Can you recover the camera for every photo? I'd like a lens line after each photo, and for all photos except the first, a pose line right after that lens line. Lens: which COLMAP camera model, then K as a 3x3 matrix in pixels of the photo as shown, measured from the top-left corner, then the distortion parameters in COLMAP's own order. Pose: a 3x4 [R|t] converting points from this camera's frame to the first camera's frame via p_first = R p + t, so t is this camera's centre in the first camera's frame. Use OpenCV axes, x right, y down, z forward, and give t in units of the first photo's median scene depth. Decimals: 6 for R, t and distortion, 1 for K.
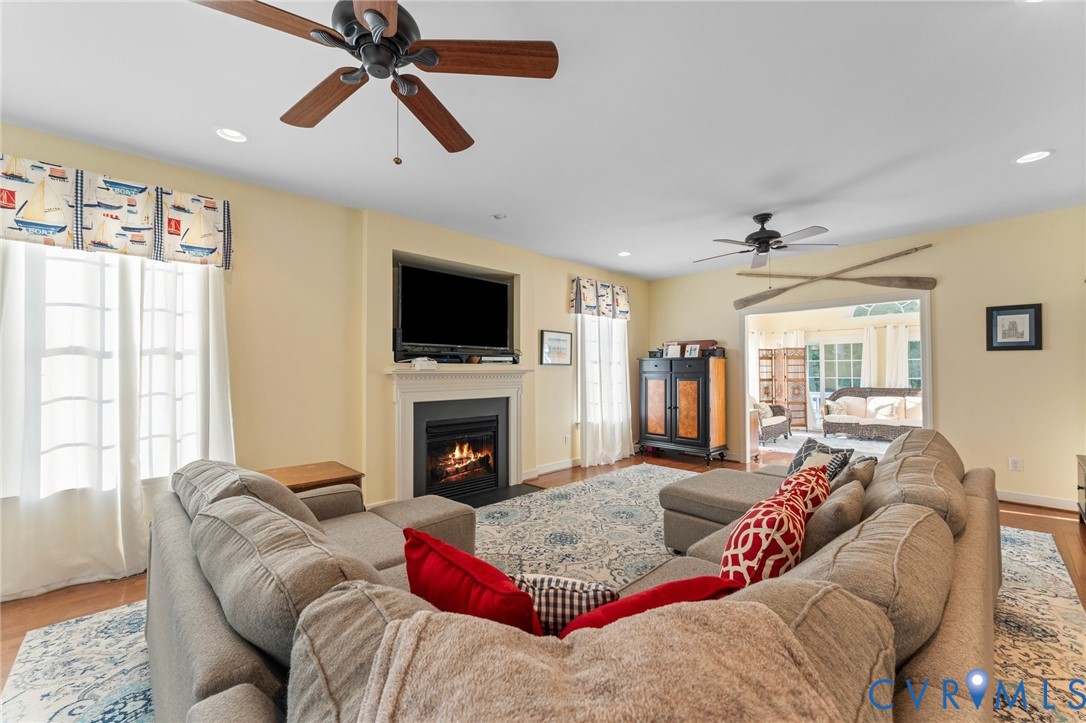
lens RADIAL K [[438.7, 0, 540.0], [0, 438.7, 364.8], [0, 0, 1]] dist [0.001050, 0.001172]
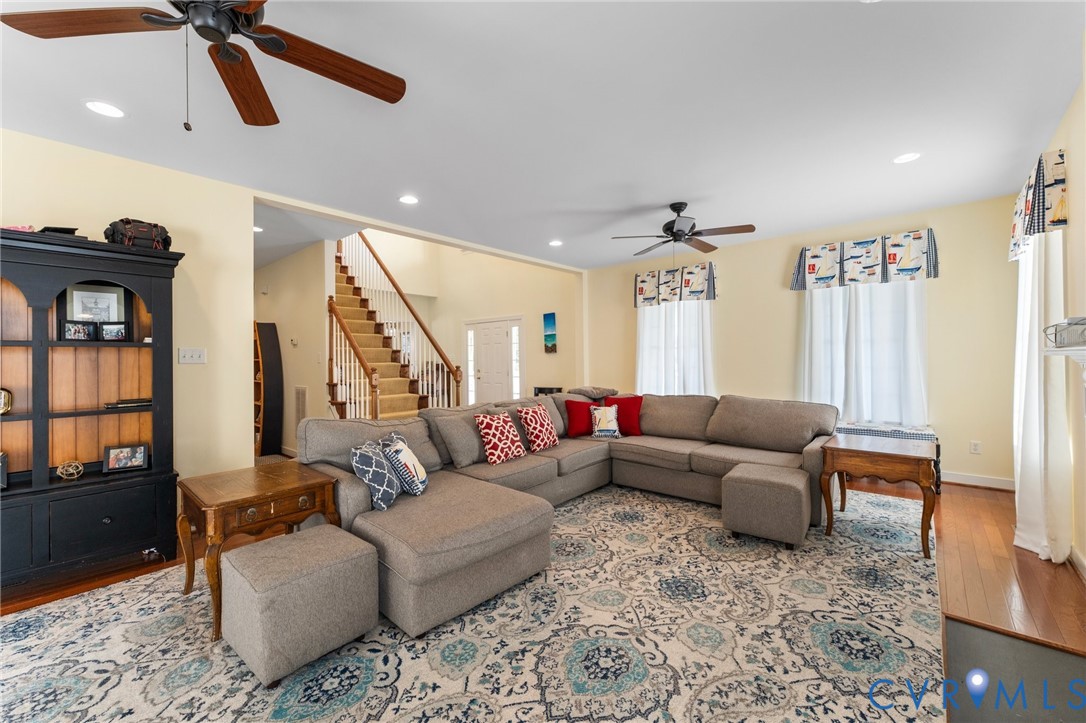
lens RADIAL K [[438.7, 0, 544.5], [0, 438.7, 360.6], [0, 0, 1]] dist [0.001050, 0.001172]
pose [[-0.994369, 0.016682, -0.104652, 0.367556], [0.017713, 0.999803, -0.008936, 0.025379], [0.104482, -0.010740, -0.994469, 1.798849]]
